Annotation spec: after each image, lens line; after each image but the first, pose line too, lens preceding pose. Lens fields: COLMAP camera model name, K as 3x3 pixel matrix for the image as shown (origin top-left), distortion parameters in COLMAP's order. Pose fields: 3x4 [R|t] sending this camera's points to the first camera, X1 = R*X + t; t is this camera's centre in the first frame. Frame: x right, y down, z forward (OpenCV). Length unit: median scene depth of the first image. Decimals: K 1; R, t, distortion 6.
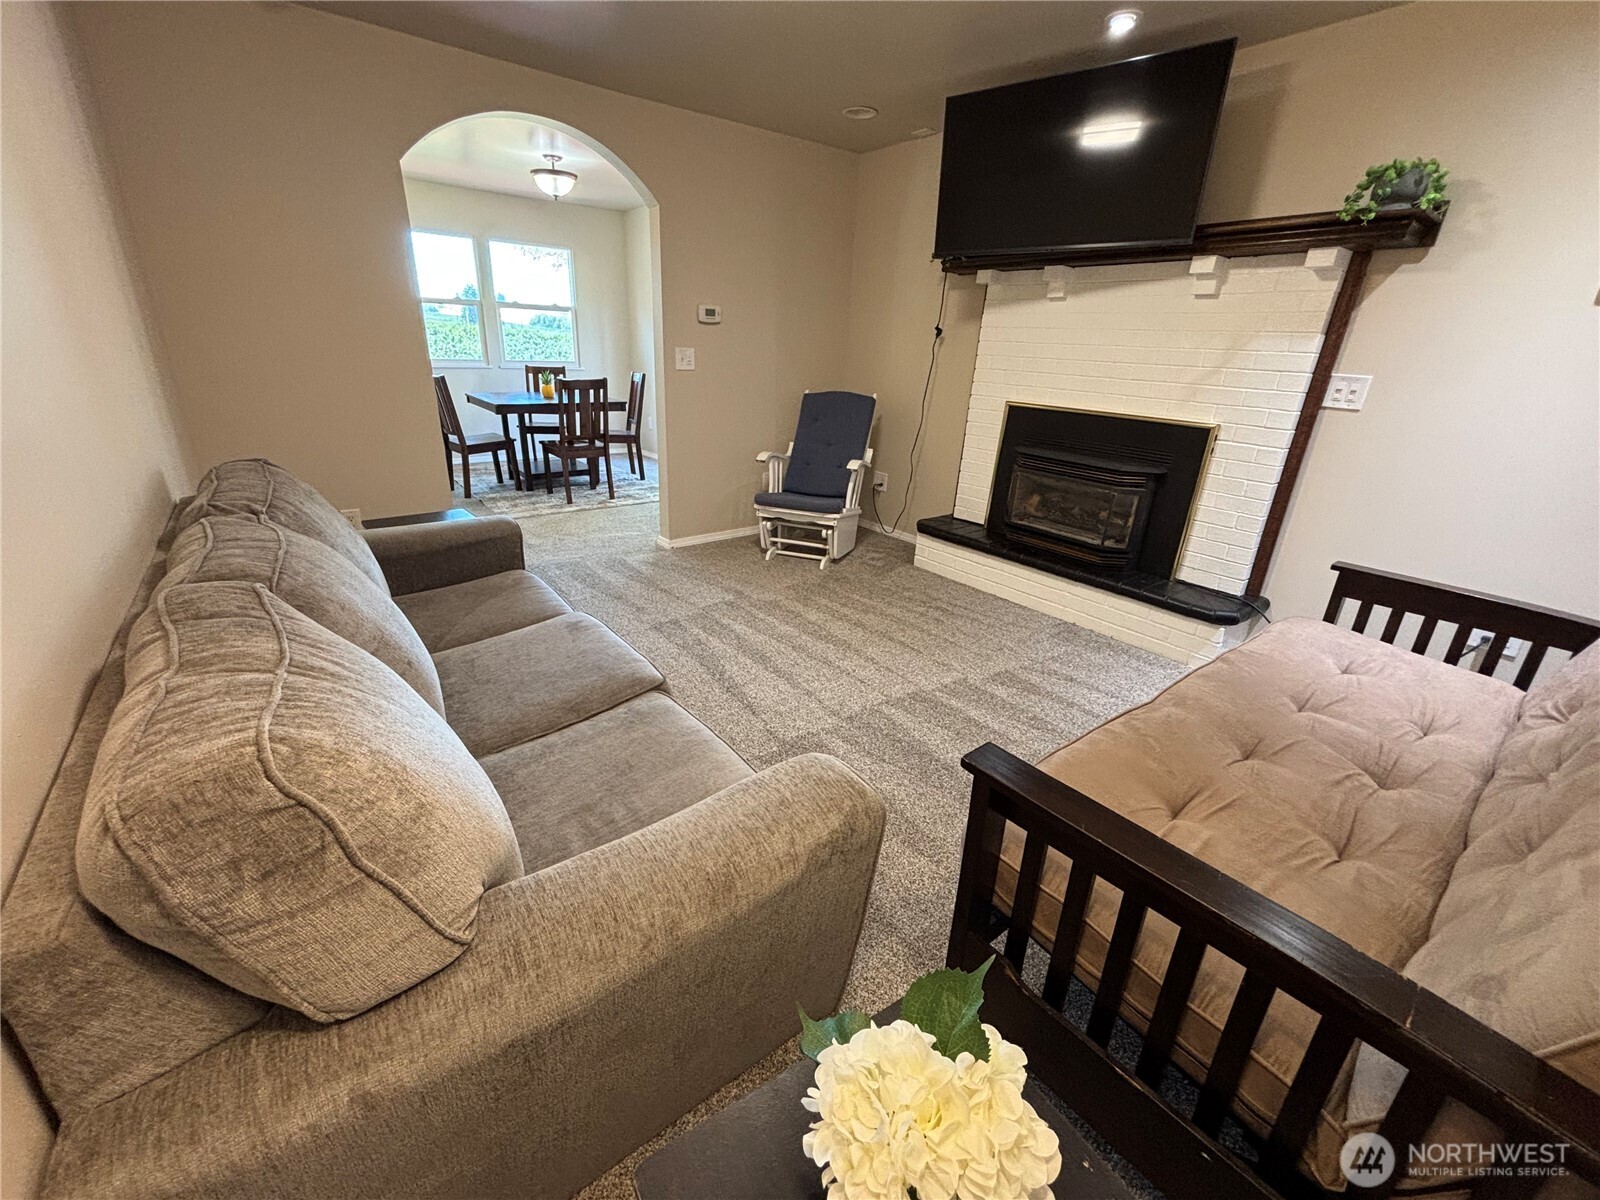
lens RADIAL K [[644.3, 0, 794.3], [0, 644.3, 597.2], [0, 0, 1]] dist [-0.002438, 0.000445]
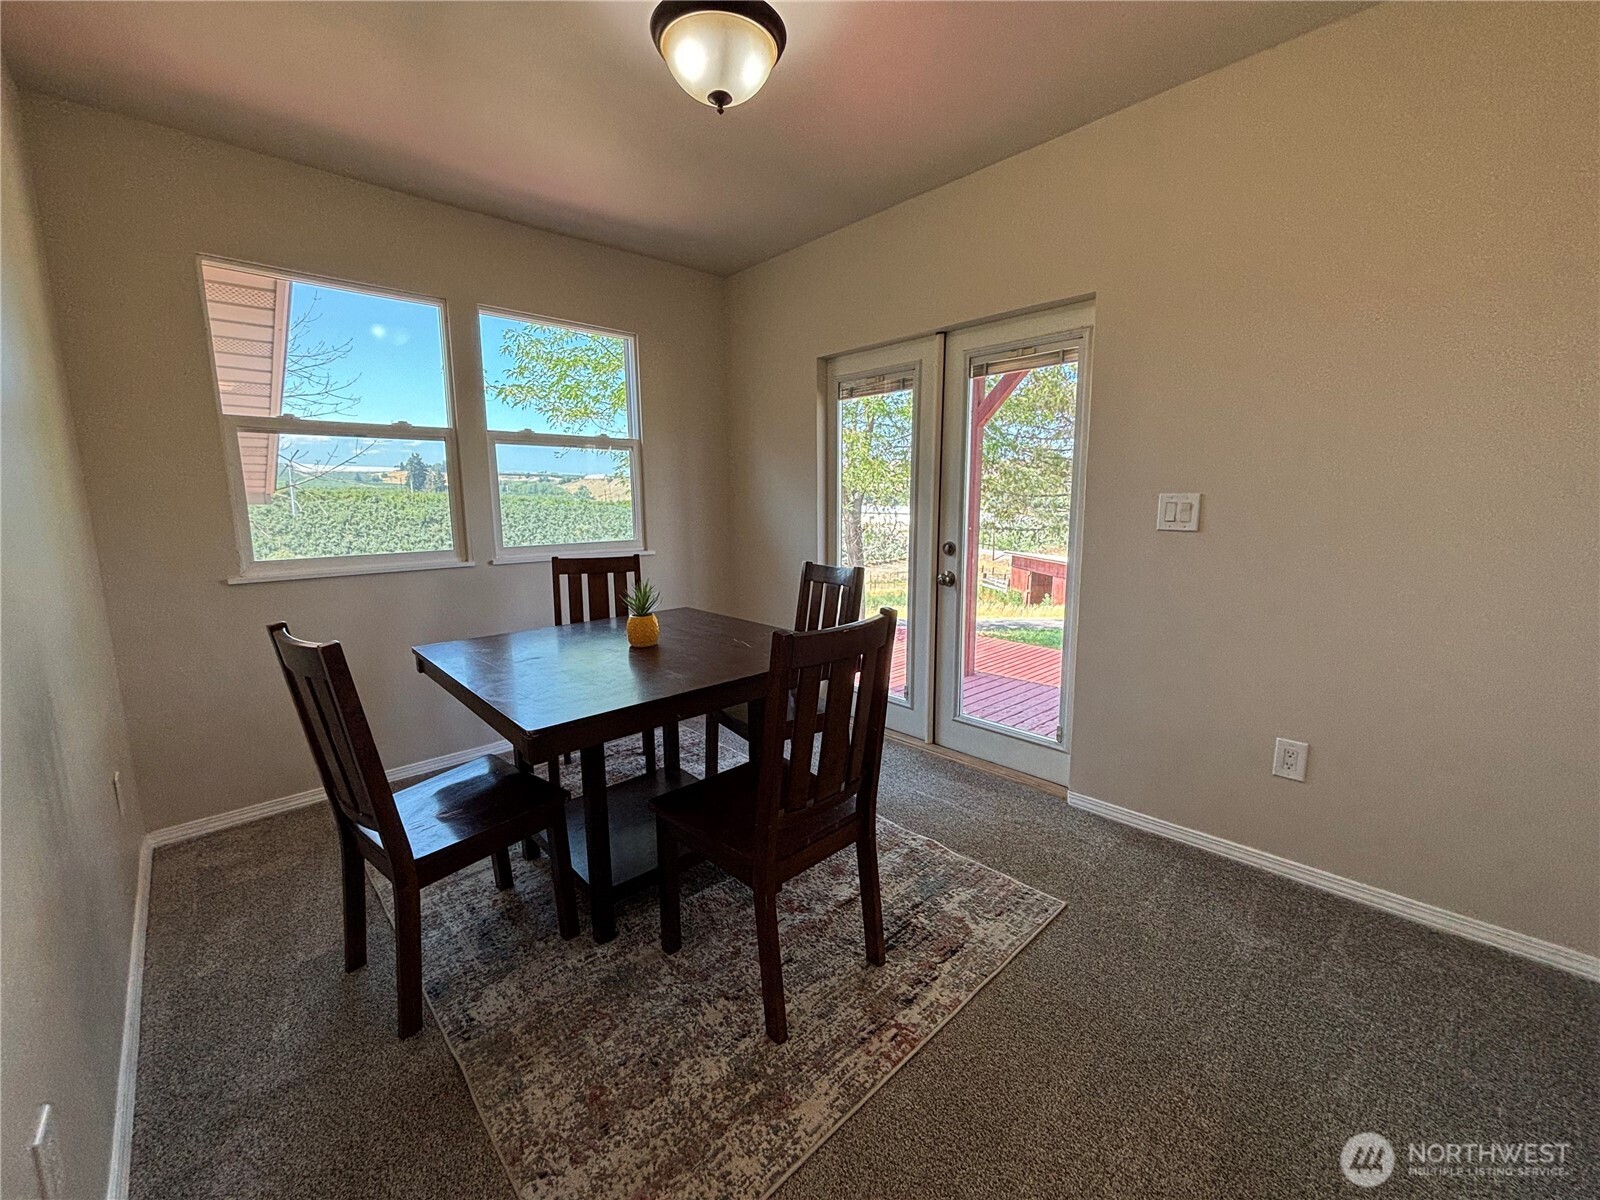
lens RADIAL K [[644.3, 0, 794.3], [0, 644.3, 597.2], [0, 0, 1]] dist [-0.002438, 0.000445]
pose [[0.994471, -0.062910, 0.084081, -0.296897], [0.079295, 0.974801, -0.208508, -0.232038], [-0.068845, 0.214022, 0.974400, 0.568426]]
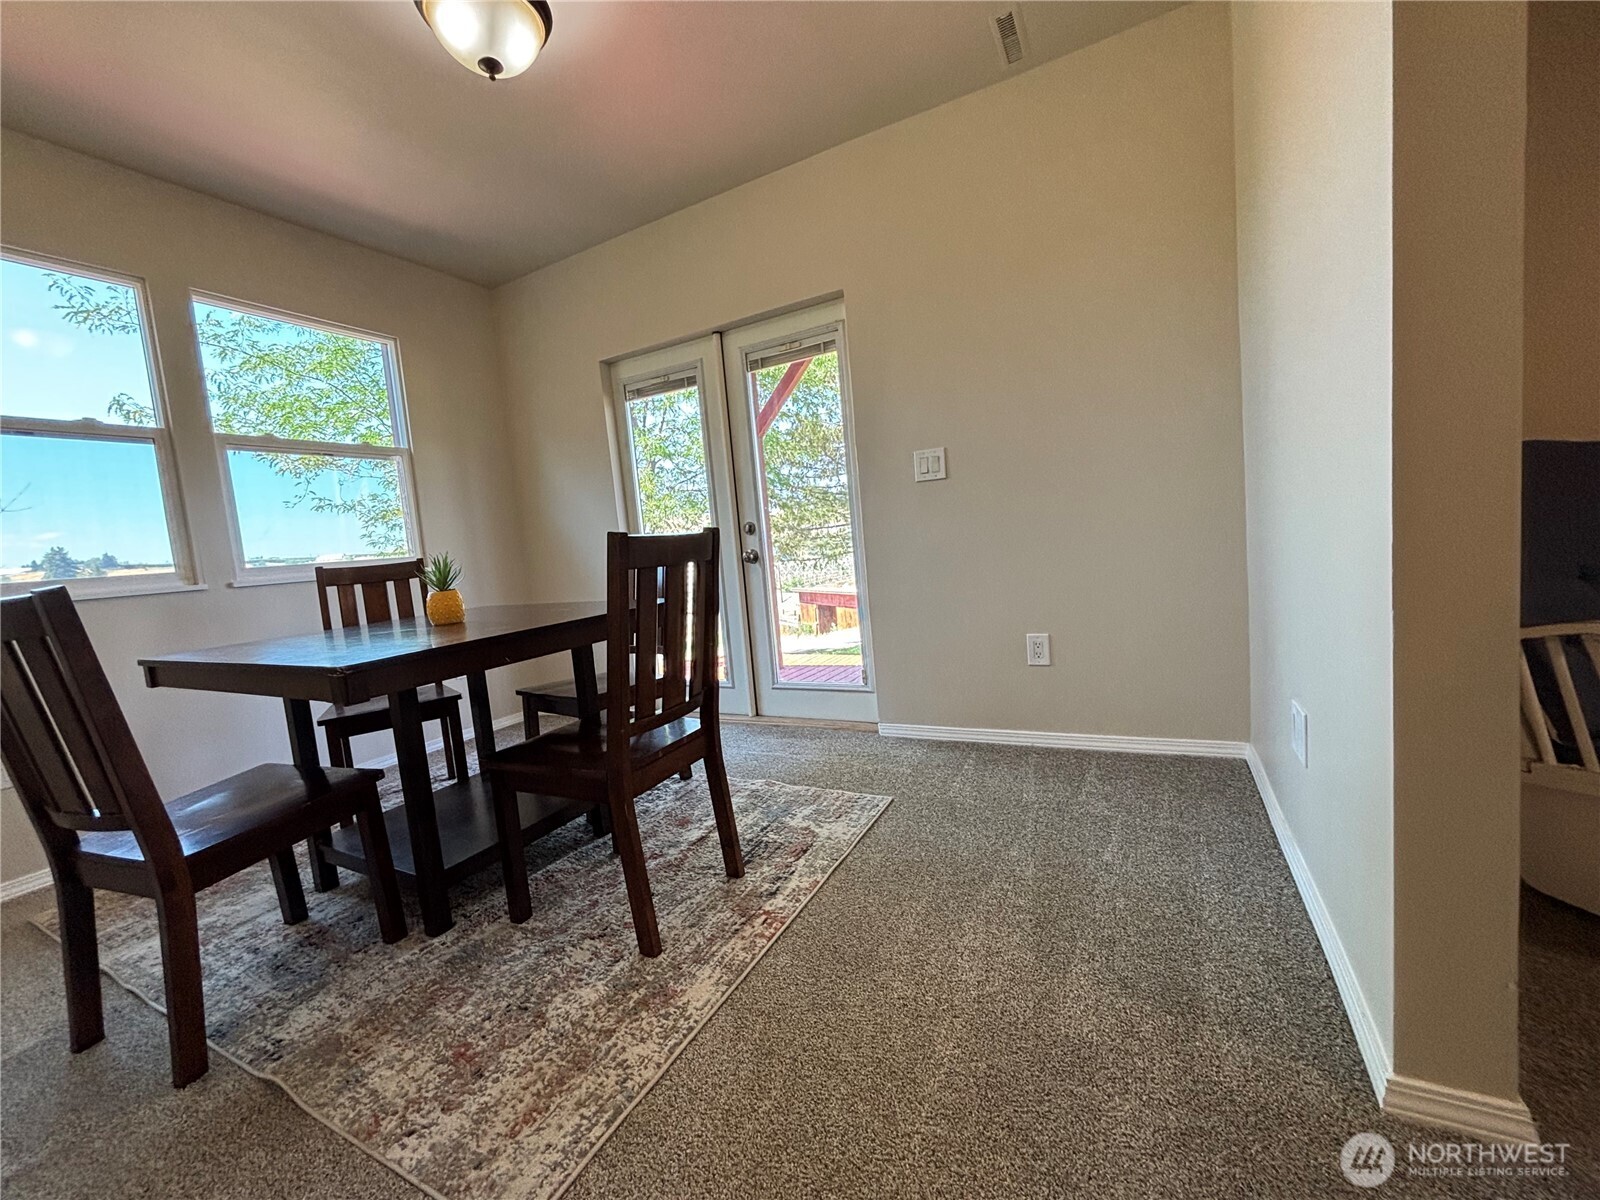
lens RADIAL K [[644.3, 0, 794.3], [0, 644.3, 597.2], [0, 0, 1]] dist [-0.002438, 0.000445]
pose [[0.904387, -0.156193, 0.397099, -0.319805], [0.264082, 0.935849, -0.233340, -0.176113], [-0.335179, 0.315897, 0.887617, 0.566988]]
